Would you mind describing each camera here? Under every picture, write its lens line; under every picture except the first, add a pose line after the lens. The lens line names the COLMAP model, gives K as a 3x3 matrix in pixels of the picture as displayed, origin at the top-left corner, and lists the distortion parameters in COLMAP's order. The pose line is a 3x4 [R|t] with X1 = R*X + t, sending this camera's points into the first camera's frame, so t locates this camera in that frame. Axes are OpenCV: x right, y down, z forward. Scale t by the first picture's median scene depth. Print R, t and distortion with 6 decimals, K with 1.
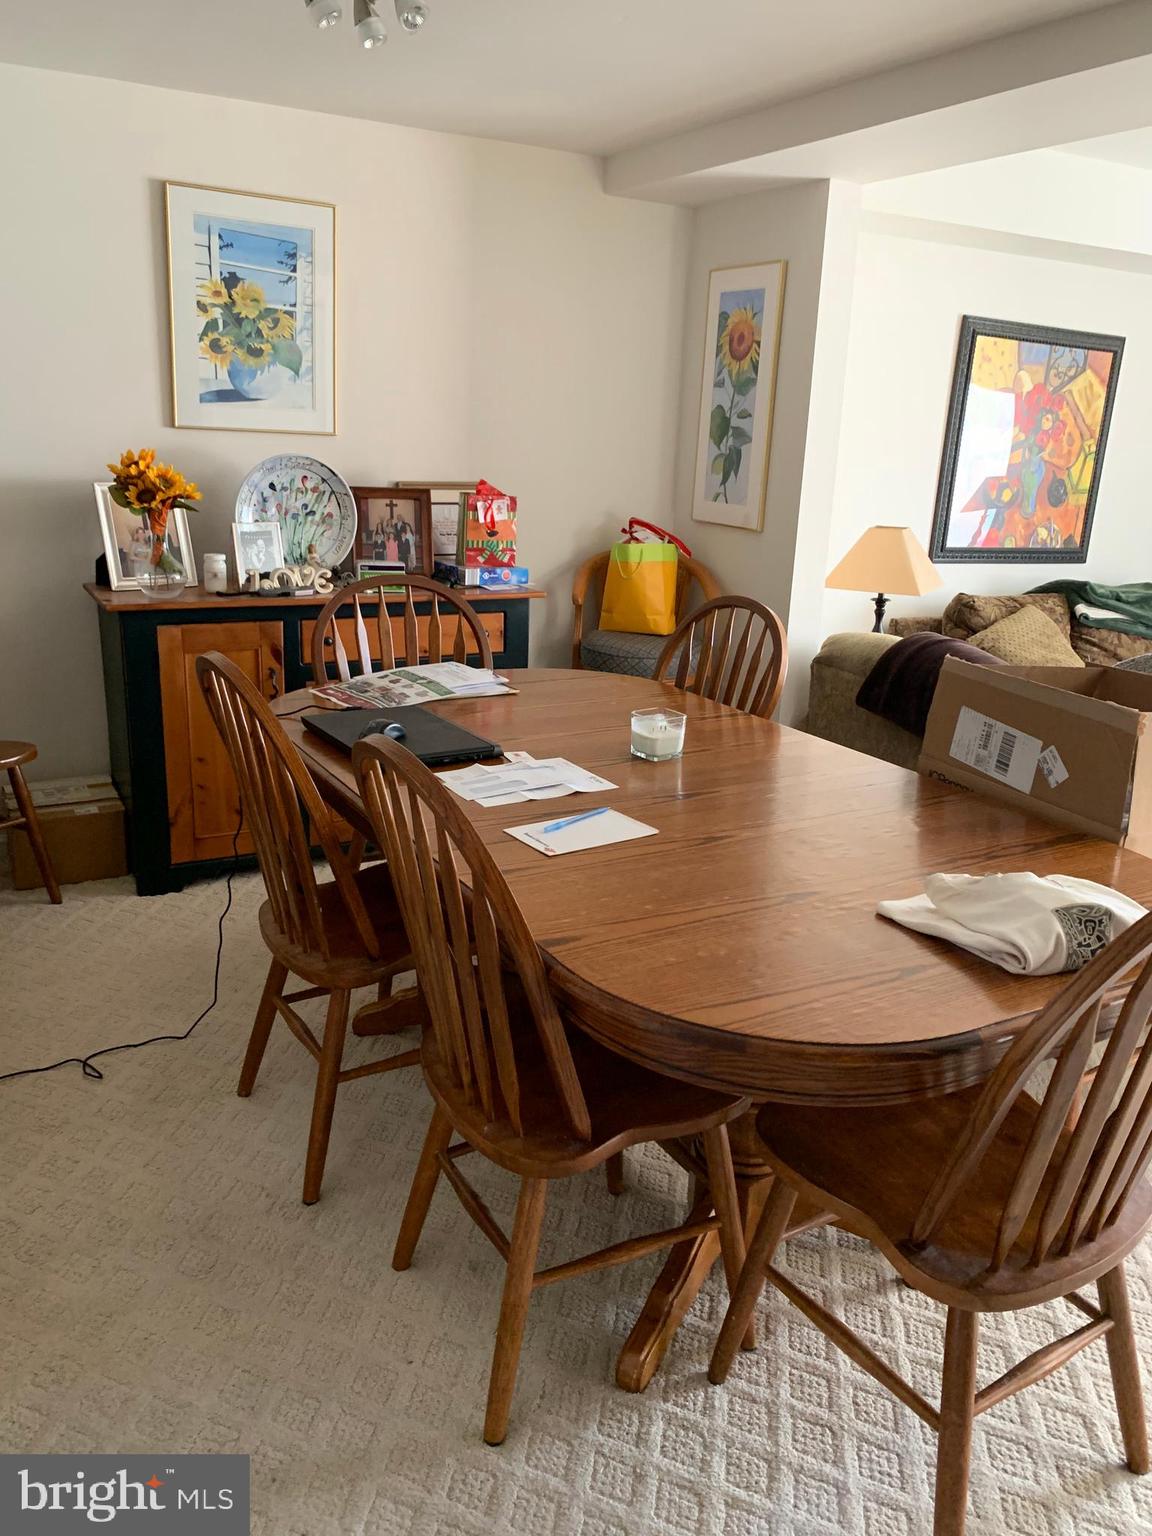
lens RADIAL K [[1181.2, 0, 580.1], [0, 1181.2, 762.2], [0, 0, 1]] dist [0.023010, -0.017618]
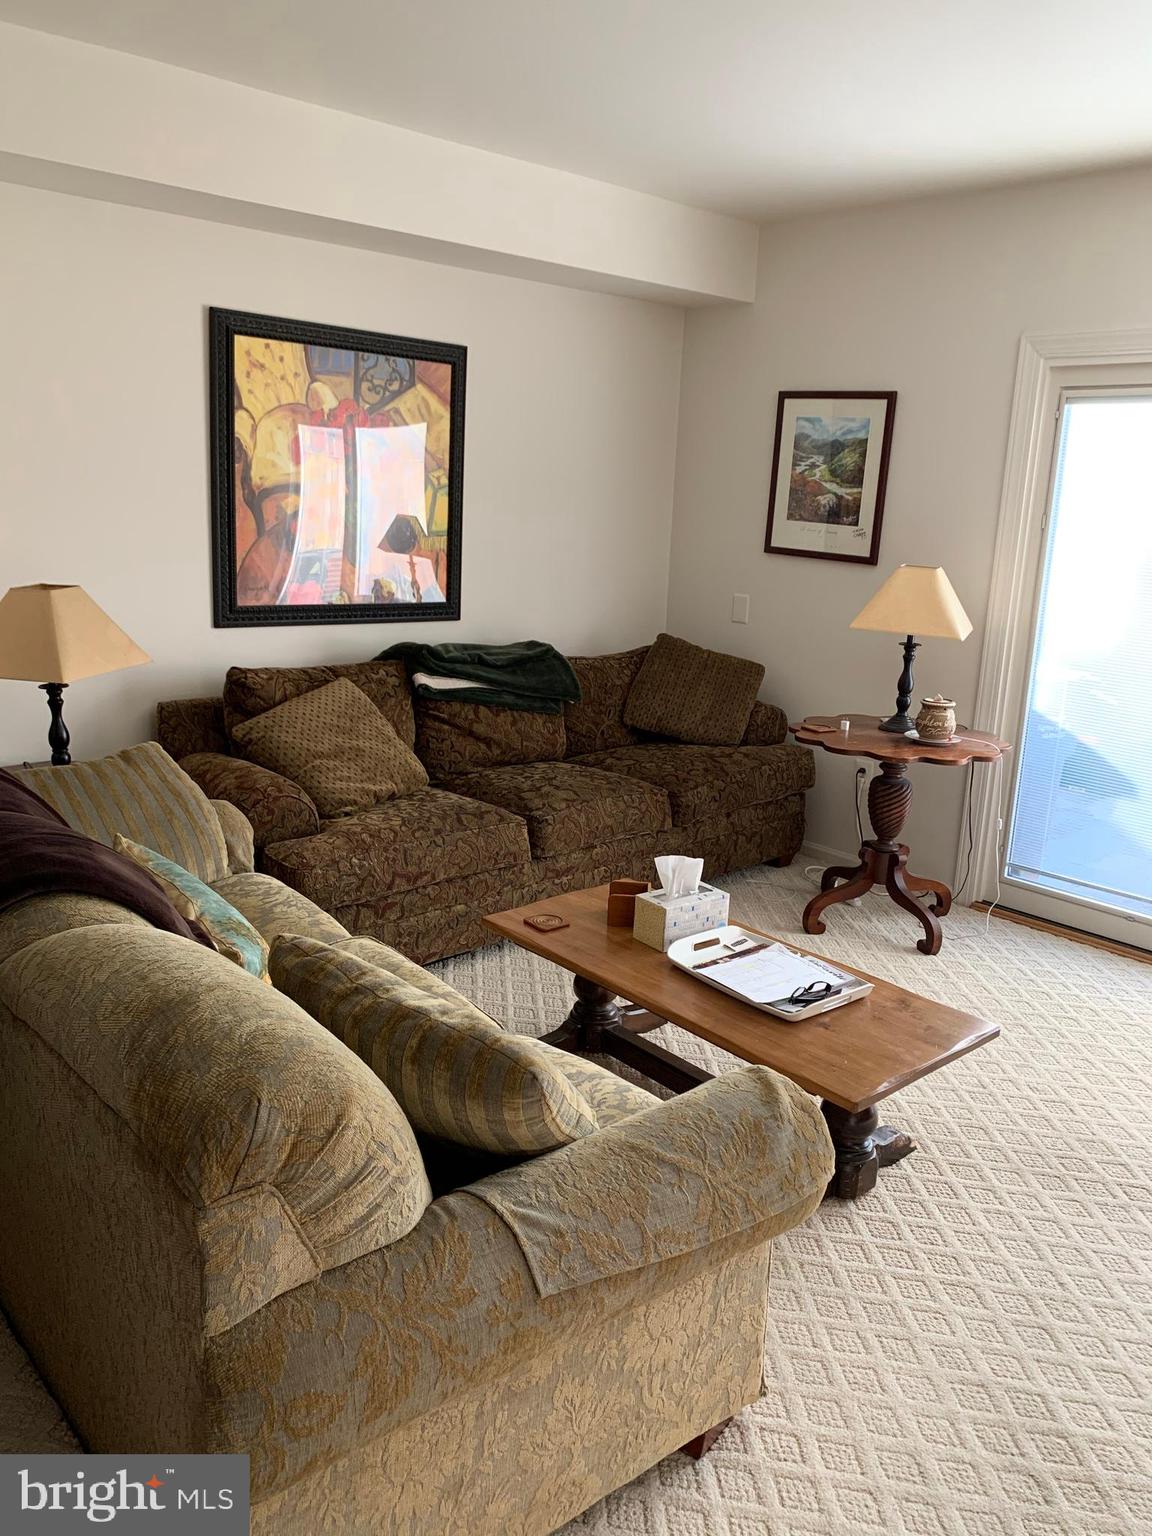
lens RADIAL K [[1181.2, 0, 575.6], [0, 1181.2, 763.3], [0, 0, 1]] dist [0.023010, -0.017618]
pose [[0.974635, -0.058244, 0.216090, 0.349823], [0.066012, 0.997400, -0.028898, -0.042193], [-0.213845, 0.042430, 0.975946, 0.201573]]
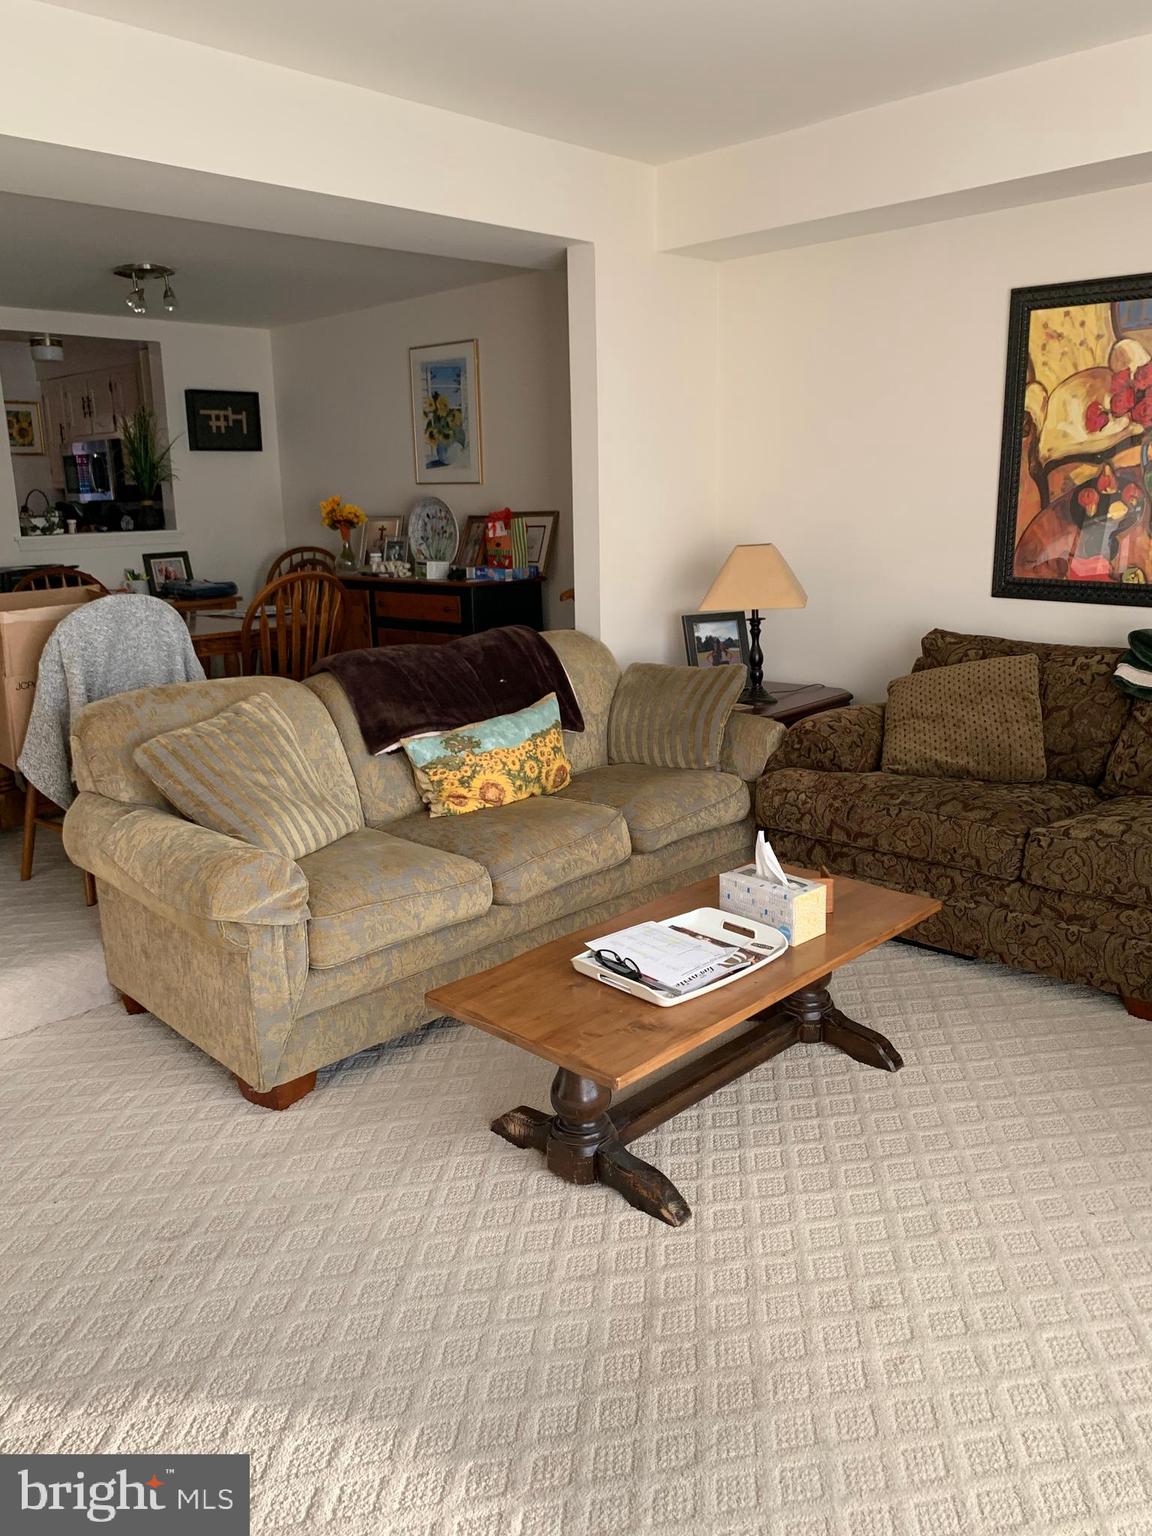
lens RADIAL K [[1181.2, 0, 579.4], [0, 1181.2, 764.0], [0, 0, 1]] dist [0.023010, -0.017618]
pose [[0.303671, 0.170379, -0.937419, 0.983748], [-0.219577, 0.969912, 0.105154, -0.079735], [0.927130, 0.173904, 0.331946, 0.486326]]
